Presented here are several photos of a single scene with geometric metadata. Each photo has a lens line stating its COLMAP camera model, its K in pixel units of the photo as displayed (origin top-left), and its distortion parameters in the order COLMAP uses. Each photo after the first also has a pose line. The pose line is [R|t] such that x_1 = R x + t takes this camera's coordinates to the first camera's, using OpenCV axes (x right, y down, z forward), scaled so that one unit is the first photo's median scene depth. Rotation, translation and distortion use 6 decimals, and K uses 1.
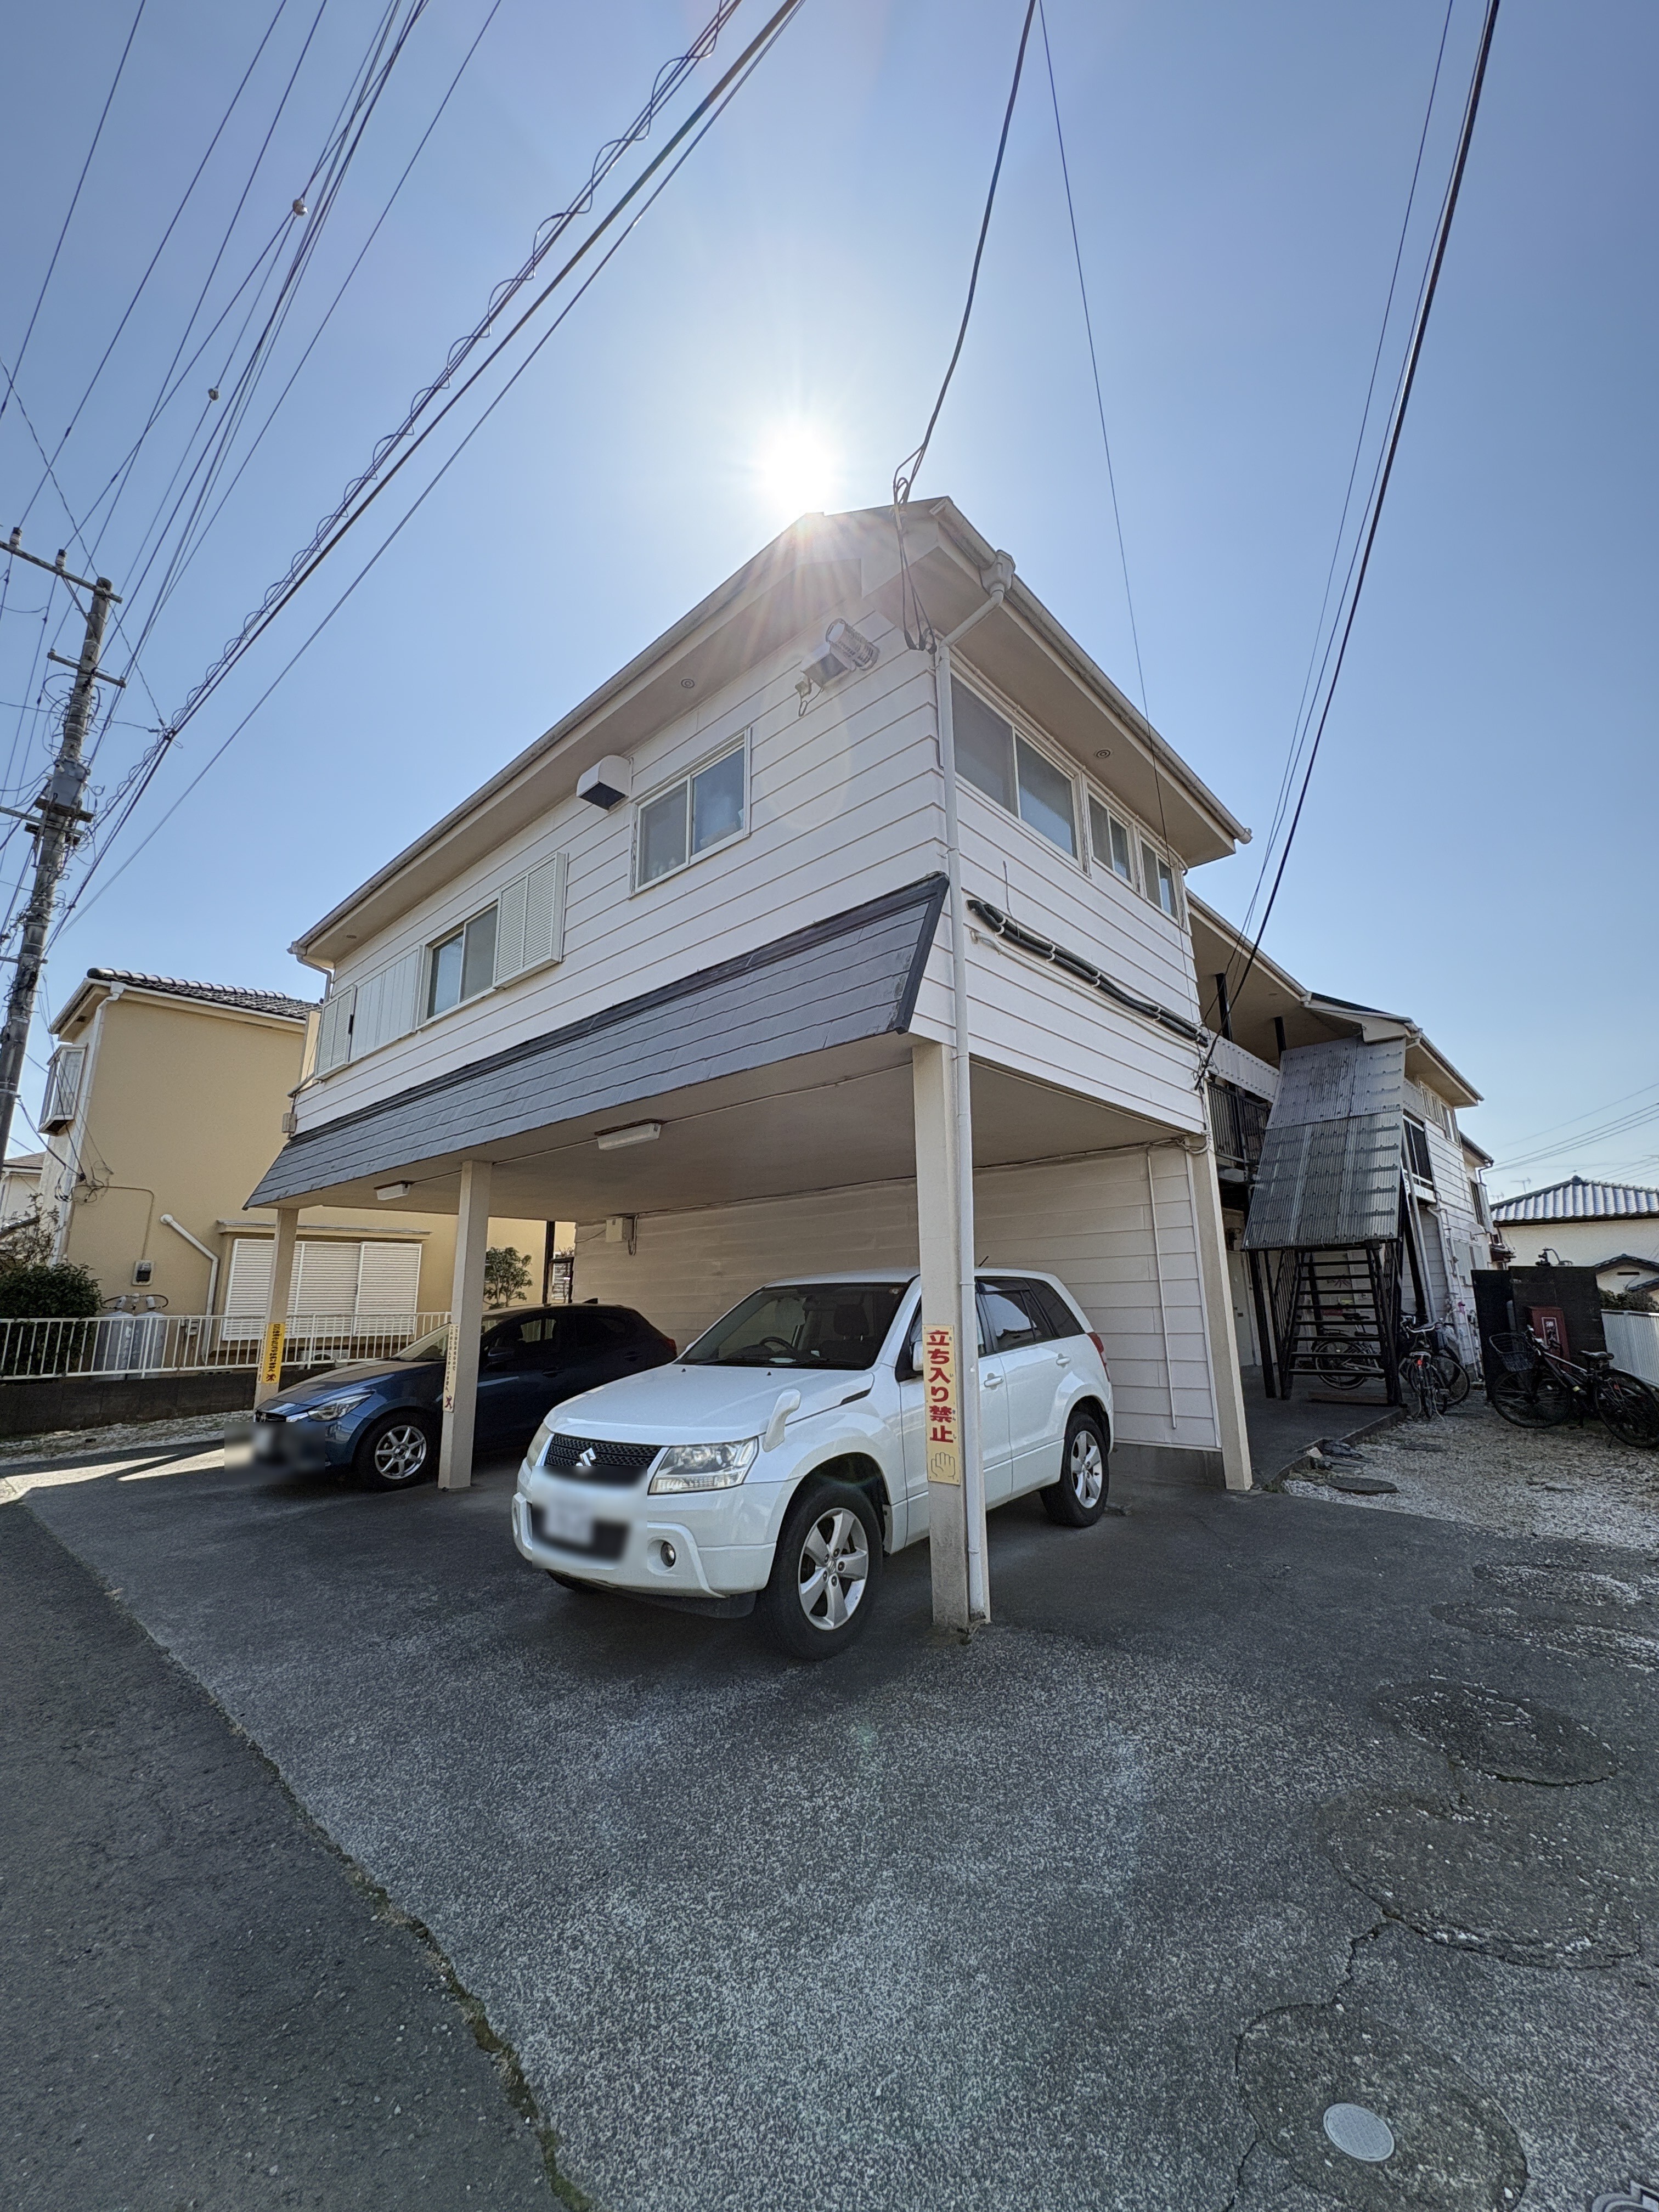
lens RADIAL K [[868.2, 0, 825.7], [0, 868.2, 1112.0], [0, 0, 1]] dist [0.000214, 0.000107]
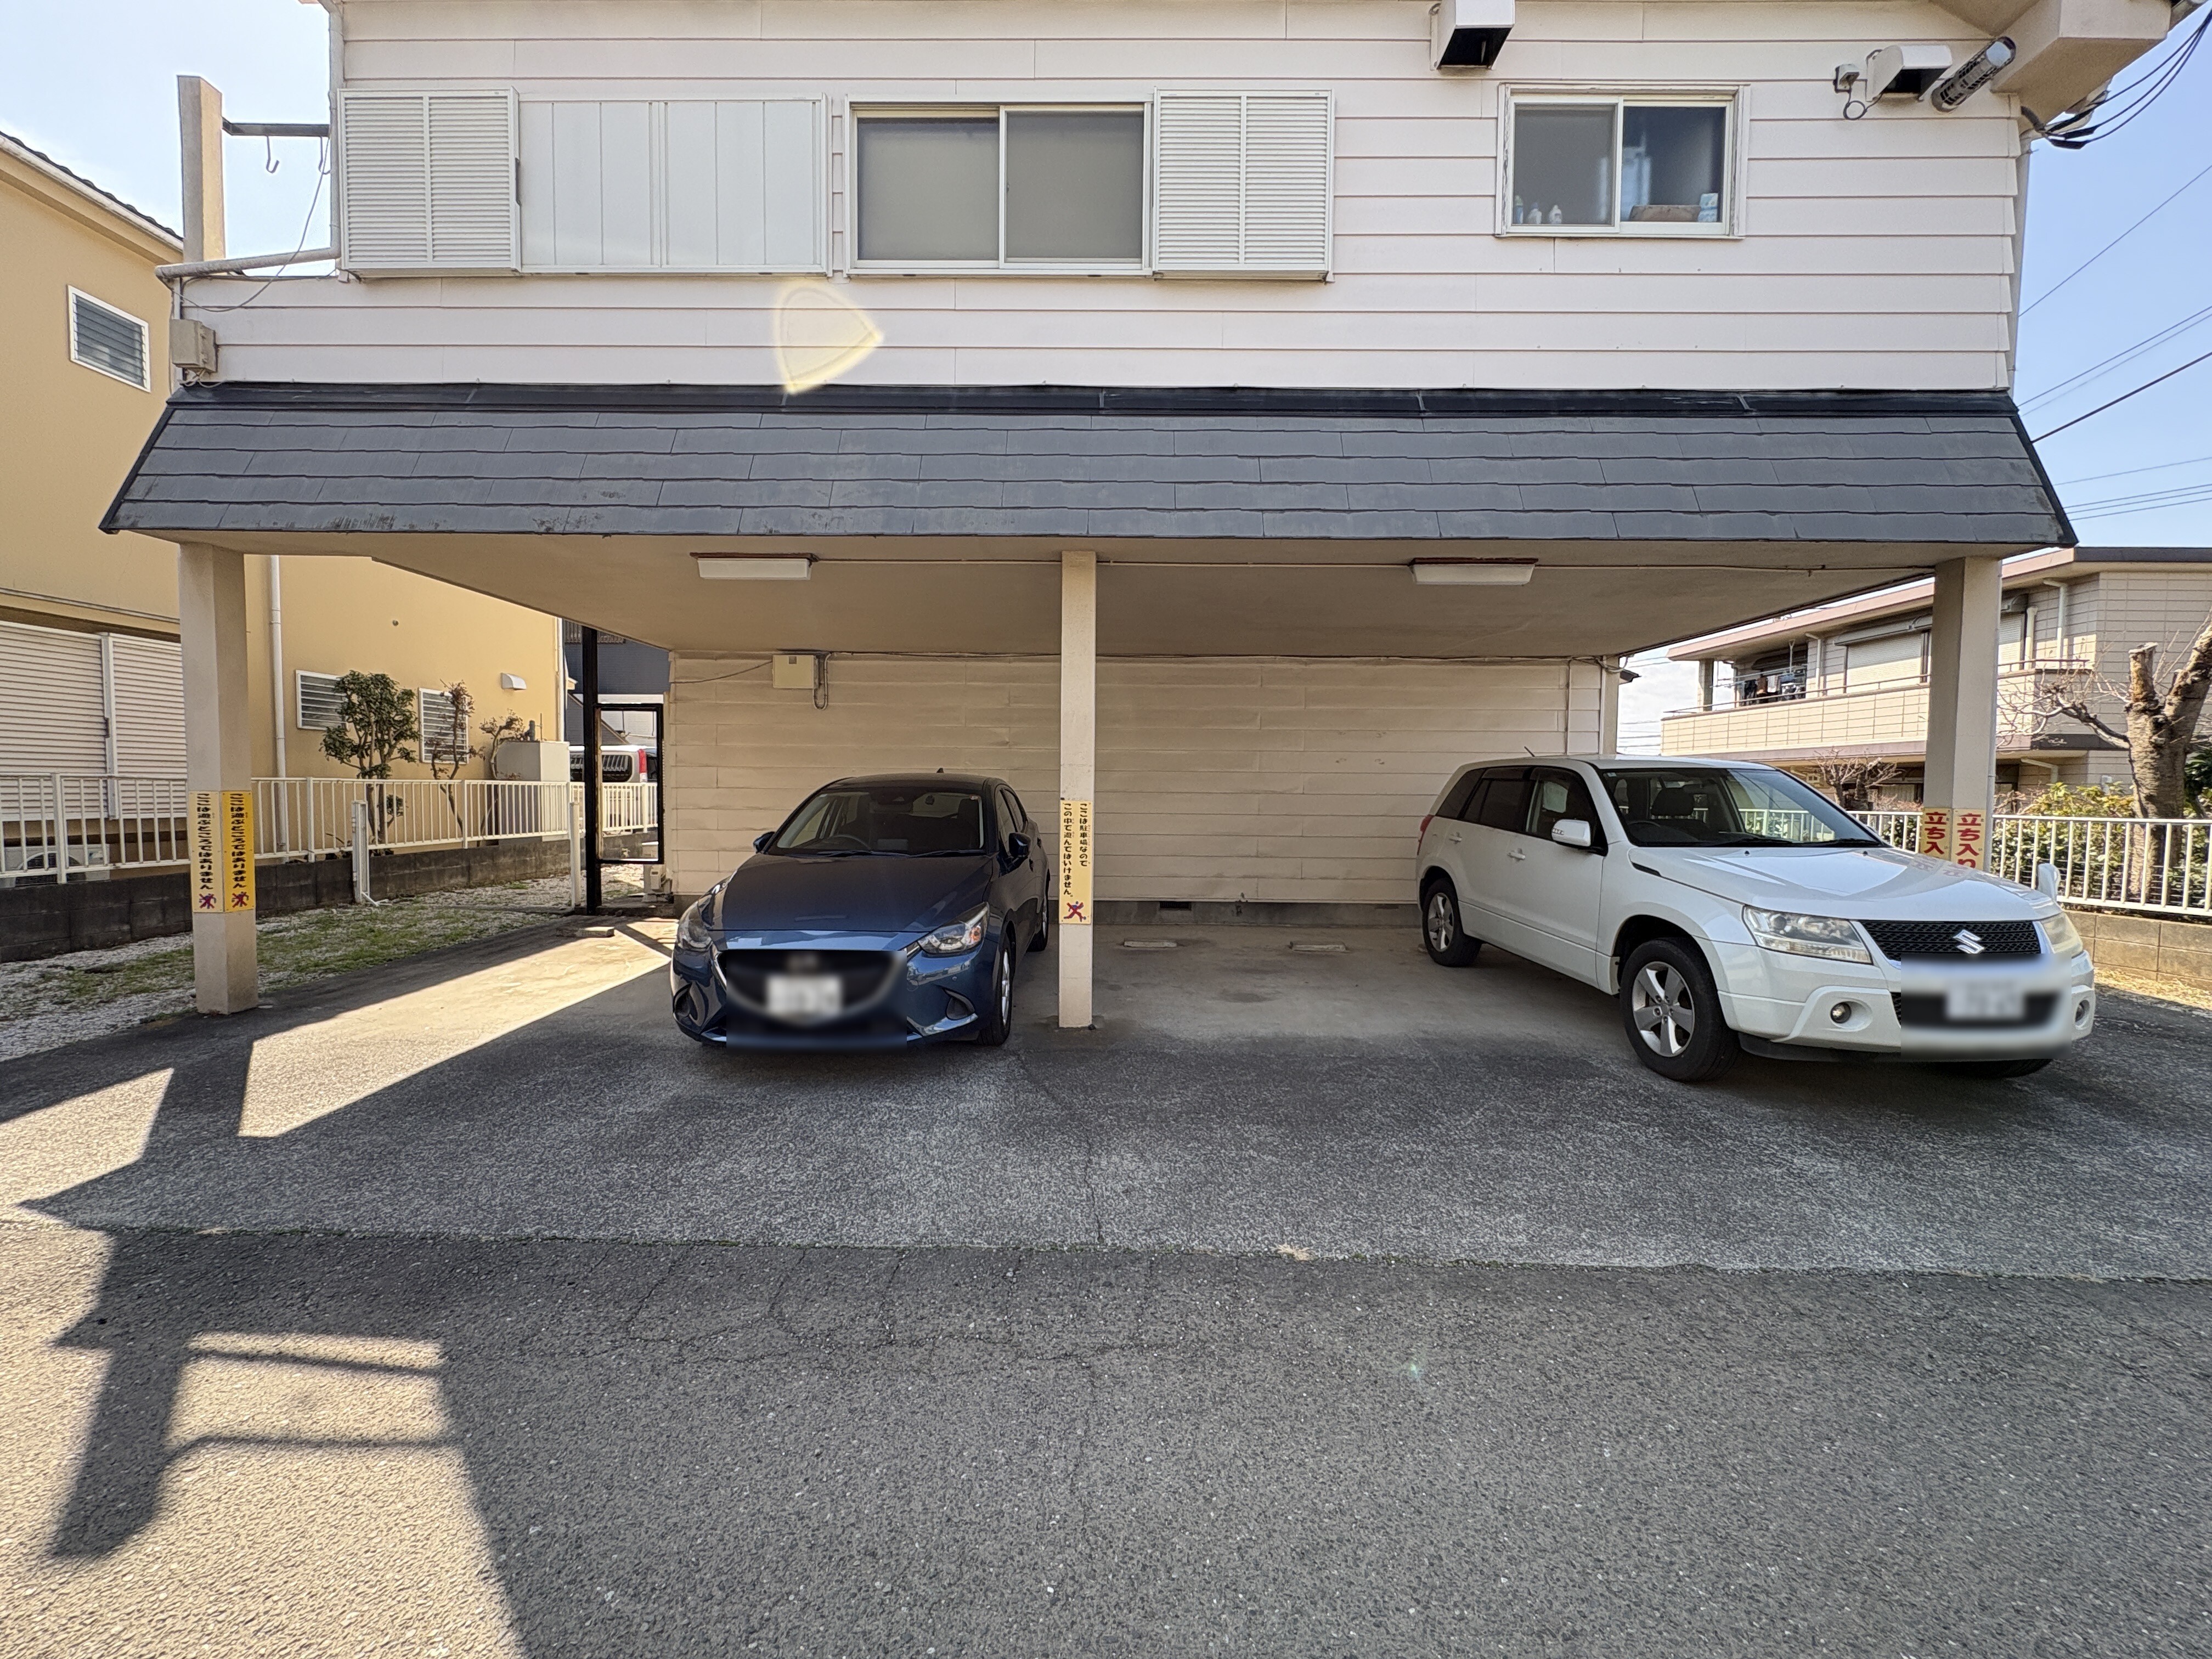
lens RADIAL K [[868.2, 0, 1102.7], [0, 868.2, 826.8], [0, 0, 1]] dist [0.000214, 0.000107]
pose [[0.751766, -0.006123, 0.659402, -0.948605], [-0.164910, 0.966438, 0.196983, 0.141748], [-0.638477, -0.256827, 0.725526, 0.547058]]
